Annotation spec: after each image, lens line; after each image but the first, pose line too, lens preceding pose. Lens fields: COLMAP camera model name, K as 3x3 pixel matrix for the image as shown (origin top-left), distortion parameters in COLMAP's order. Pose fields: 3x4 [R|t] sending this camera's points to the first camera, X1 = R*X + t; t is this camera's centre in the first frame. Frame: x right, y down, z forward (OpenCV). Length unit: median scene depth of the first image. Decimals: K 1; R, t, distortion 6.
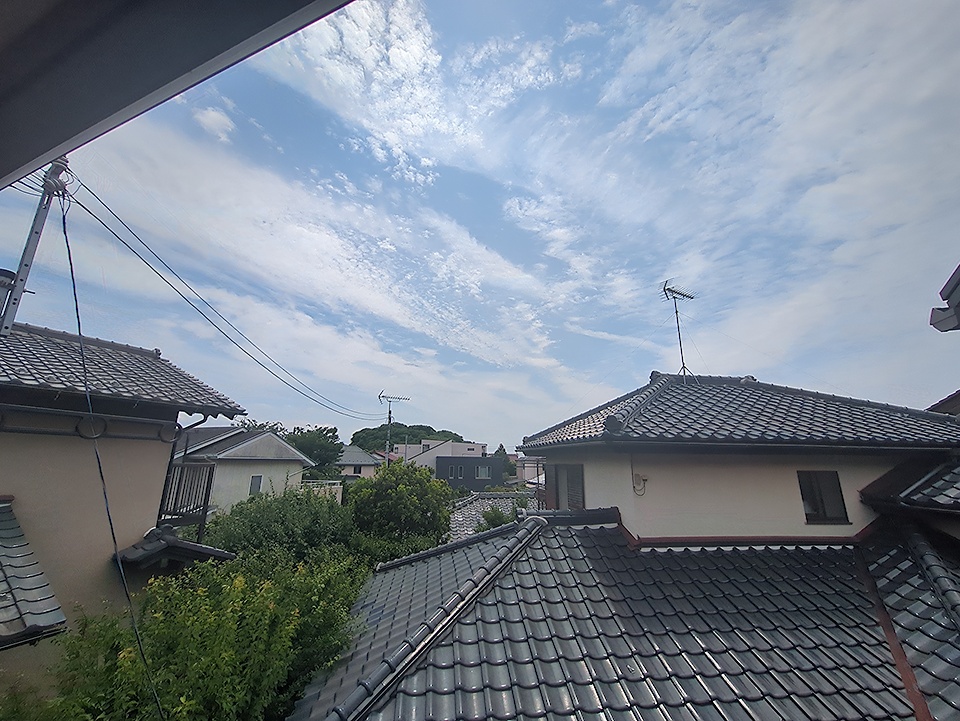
lens RADIAL K [[378.1, 0, 473.6], [0, 378.1, 360.6], [0, 0, 1]] dist [-0.004793, 0.001186]
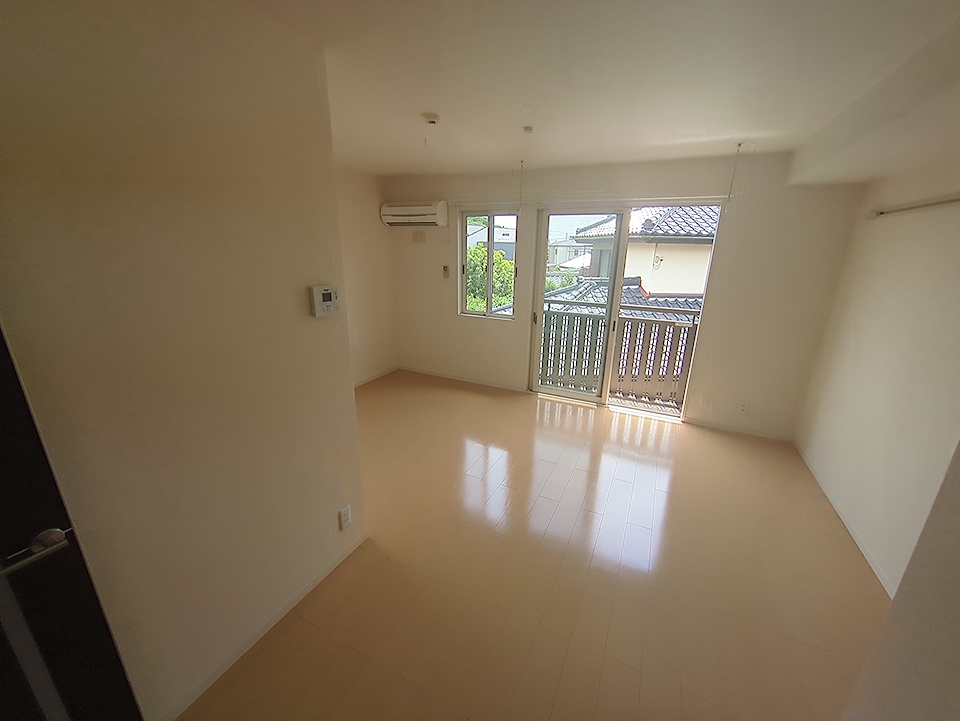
lens RADIAL K [[378.1, 0, 478.9], [0, 378.1, 357.5], [0, 0, 1]] dist [-0.004793, 0.001186]
pose [[0.997691, 0.022522, -0.064069, -0.204836], [0.013935, 0.855446, 0.517704, -0.169595], [0.066467, -0.517402, 0.853158, -0.623781]]
